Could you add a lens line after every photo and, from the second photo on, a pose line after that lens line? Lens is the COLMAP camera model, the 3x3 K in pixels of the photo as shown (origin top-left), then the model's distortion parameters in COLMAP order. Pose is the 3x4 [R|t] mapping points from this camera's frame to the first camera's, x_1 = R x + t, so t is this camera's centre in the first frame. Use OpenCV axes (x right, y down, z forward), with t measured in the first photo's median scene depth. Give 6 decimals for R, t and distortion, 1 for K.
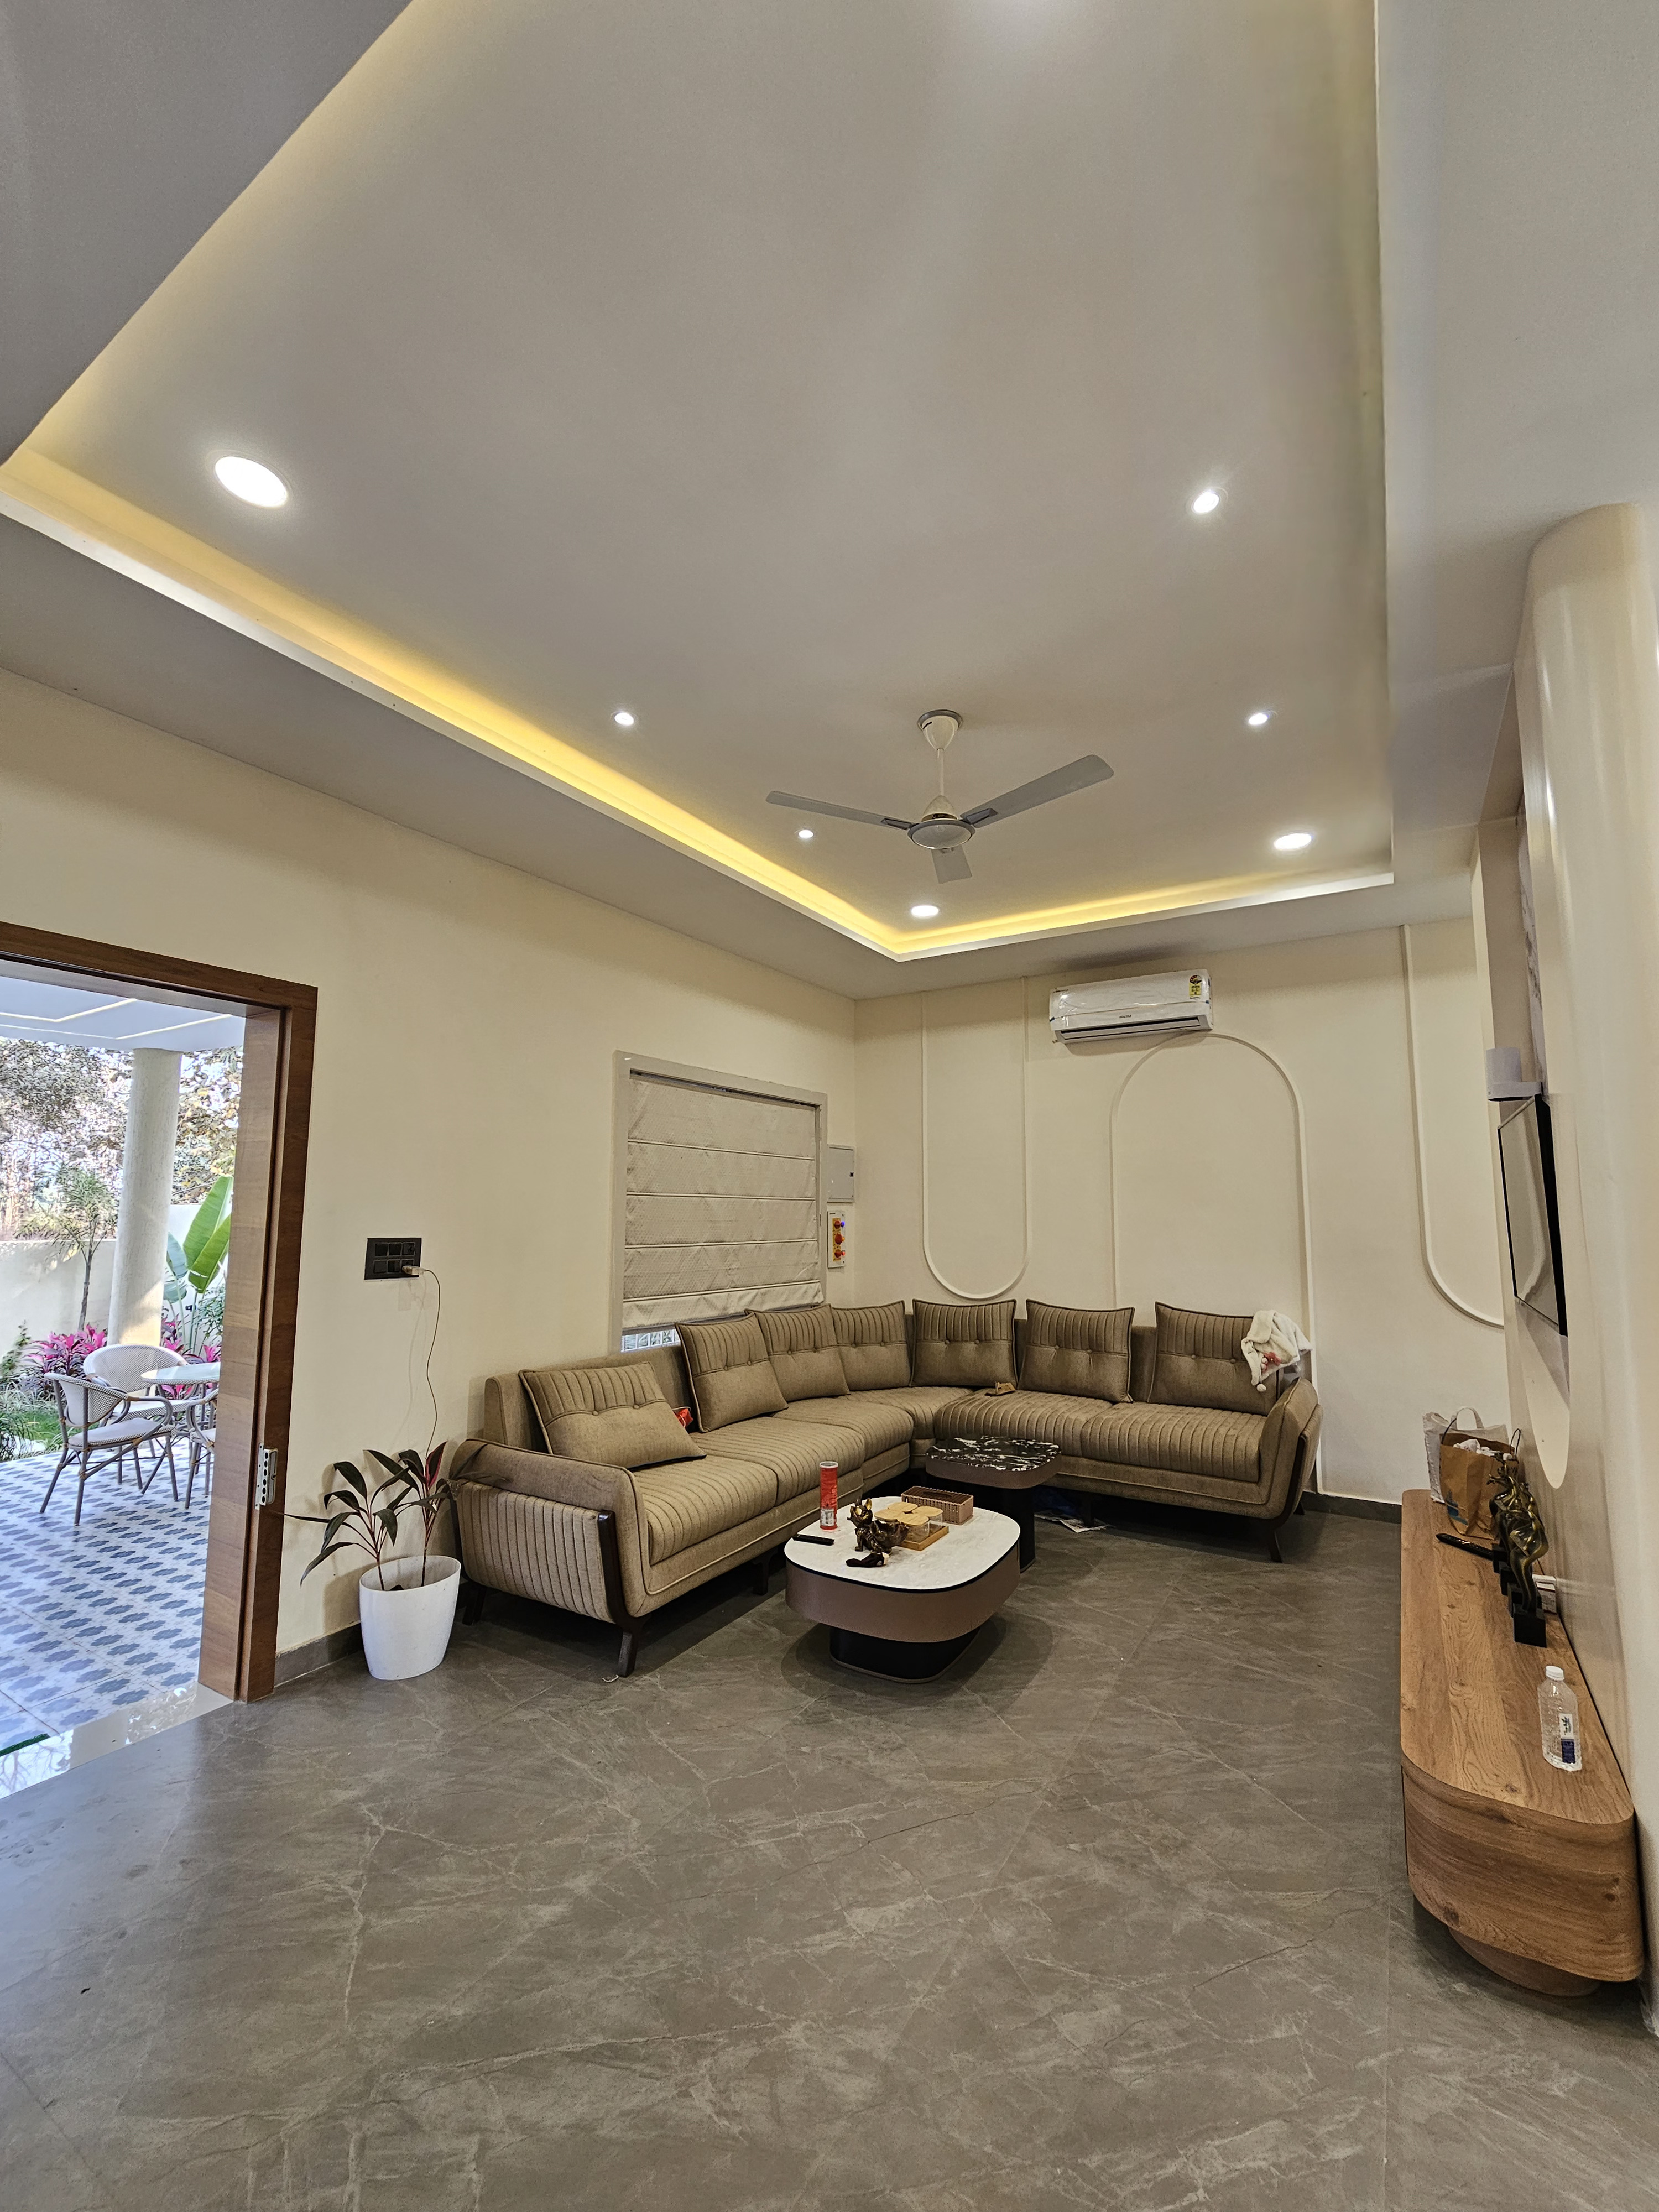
lens RADIAL K [[905.2, 0, 849.1], [0, 905.2, 1124.9], [0, 0, 1]] dist [-0.006247, 0.000891]
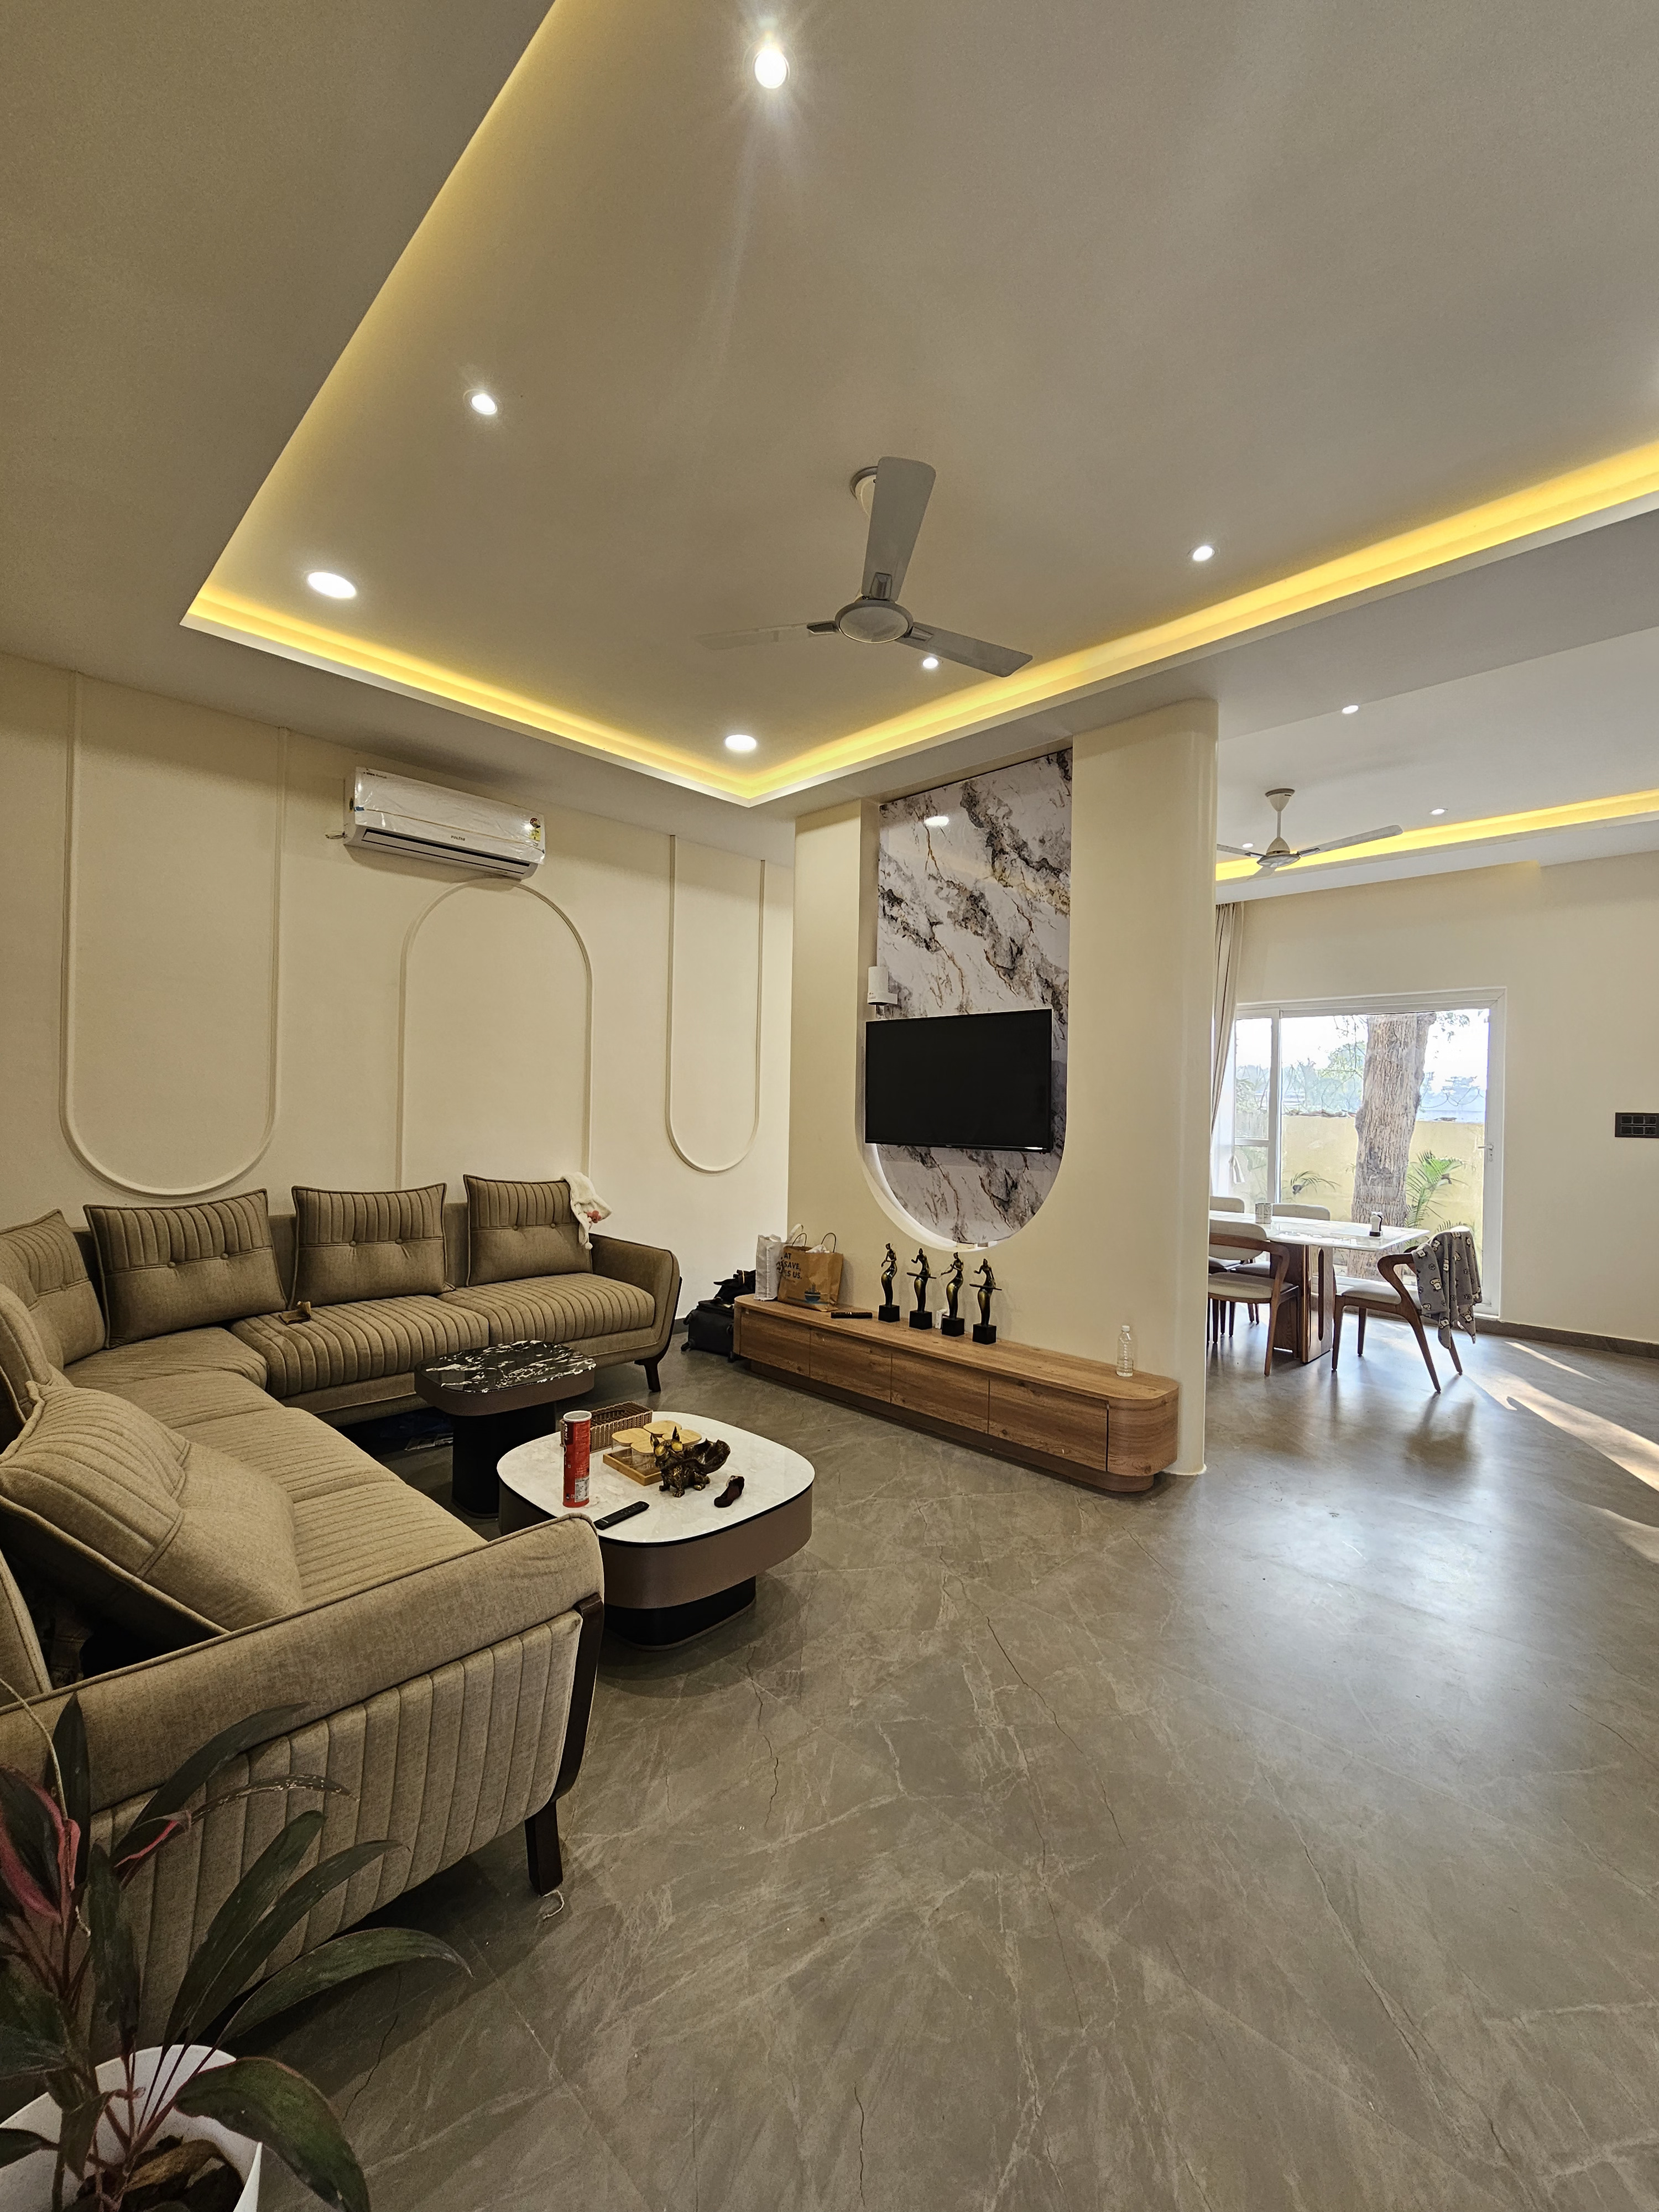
lens RADIAL K [[905.2, 0, 831.3], [0, 905.2, 1115.2], [0, 0, 1]] dist [-0.006247, 0.000891]
pose [[0.231155, -0.004357, 0.972907, -0.780279], [-0.111248, 0.993313, 0.030880, 0.127405], [-0.966536, -0.115372, 0.229125, 0.821755]]
